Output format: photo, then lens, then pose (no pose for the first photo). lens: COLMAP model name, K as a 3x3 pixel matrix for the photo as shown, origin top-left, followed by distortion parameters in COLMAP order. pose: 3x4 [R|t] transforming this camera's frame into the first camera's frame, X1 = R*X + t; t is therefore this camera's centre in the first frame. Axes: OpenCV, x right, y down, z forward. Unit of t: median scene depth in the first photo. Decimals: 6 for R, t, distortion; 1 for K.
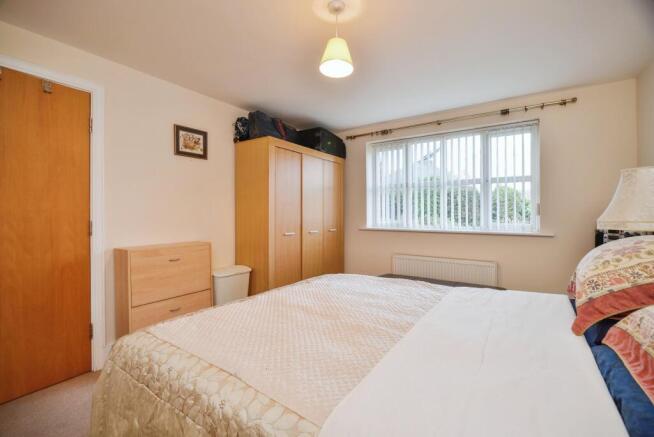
lens RADIAL K [[290.3, 0, 328.9], [0, 290.3, 213.8], [0, 0, 1]] dist [-0.004383, -0.000253]
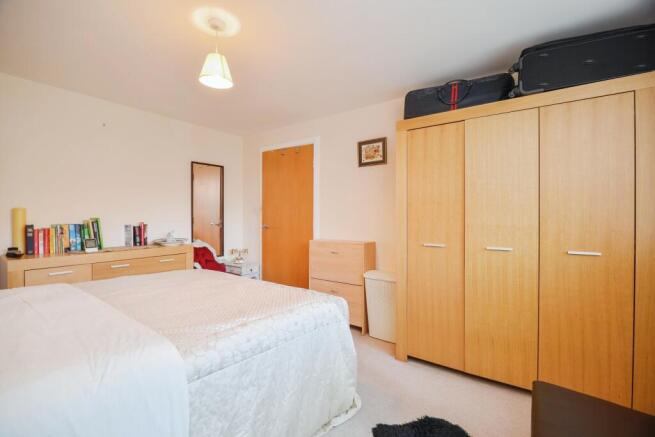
lens RADIAL K [[291.5, 0, 327.1], [0, 291.5, 219.4], [0, 0, 1]] dist [0.002115, 0.000400]
pose [[-0.026936, 0.007426, -0.999610, 0.641087], [-0.002996, 0.999967, 0.007510, 0.002834], [0.999633, 0.003198, -0.026913, 0.852027]]
